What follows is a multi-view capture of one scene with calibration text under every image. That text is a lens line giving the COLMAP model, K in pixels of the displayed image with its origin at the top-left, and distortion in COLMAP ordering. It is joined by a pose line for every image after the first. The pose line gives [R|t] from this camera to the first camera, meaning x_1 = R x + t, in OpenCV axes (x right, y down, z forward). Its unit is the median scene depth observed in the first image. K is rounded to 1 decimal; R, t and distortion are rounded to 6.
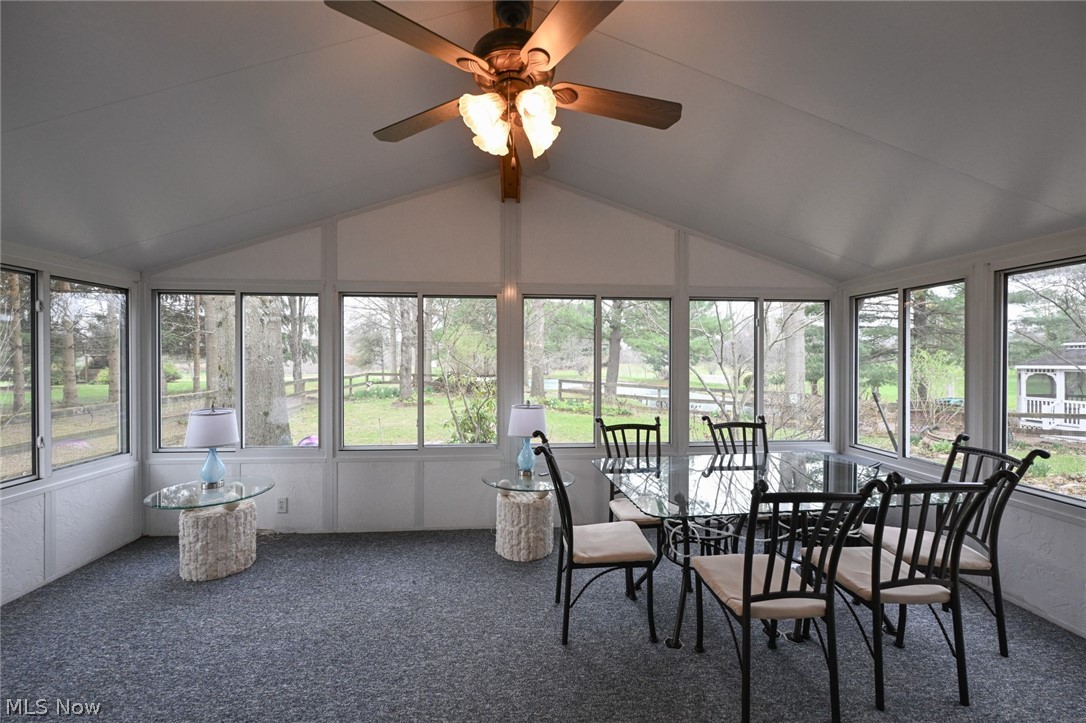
lens RADIAL K [[435.1, 0, 543.0], [0, 435.1, 361.5], [0, 0, 1]] dist [-0.002797, -0.000157]
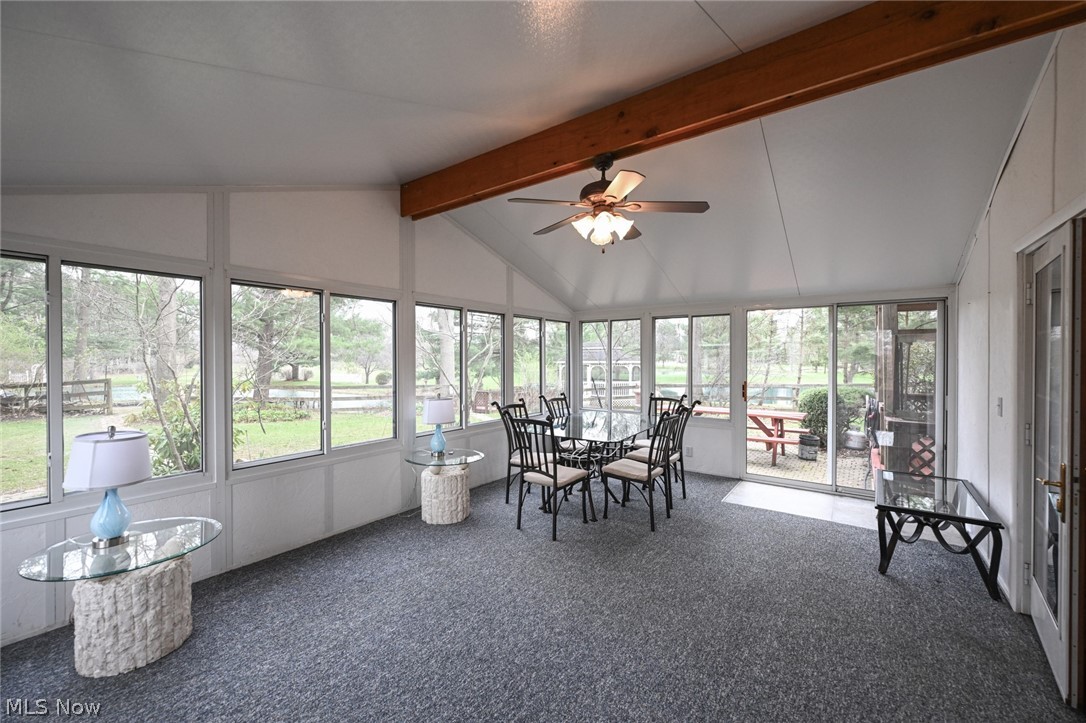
lens RADIAL K [[437.3, 0, 543.0], [0, 437.3, 361.5], [0, 0, 1]] dist [0.000176, 0.000011]
pose [[0.643822, -0.010637, 0.765102, -0.725875], [0.008565, 0.999941, 0.006695, -0.003099], [-0.765128, 0.002243, 0.643875, 0.011127]]
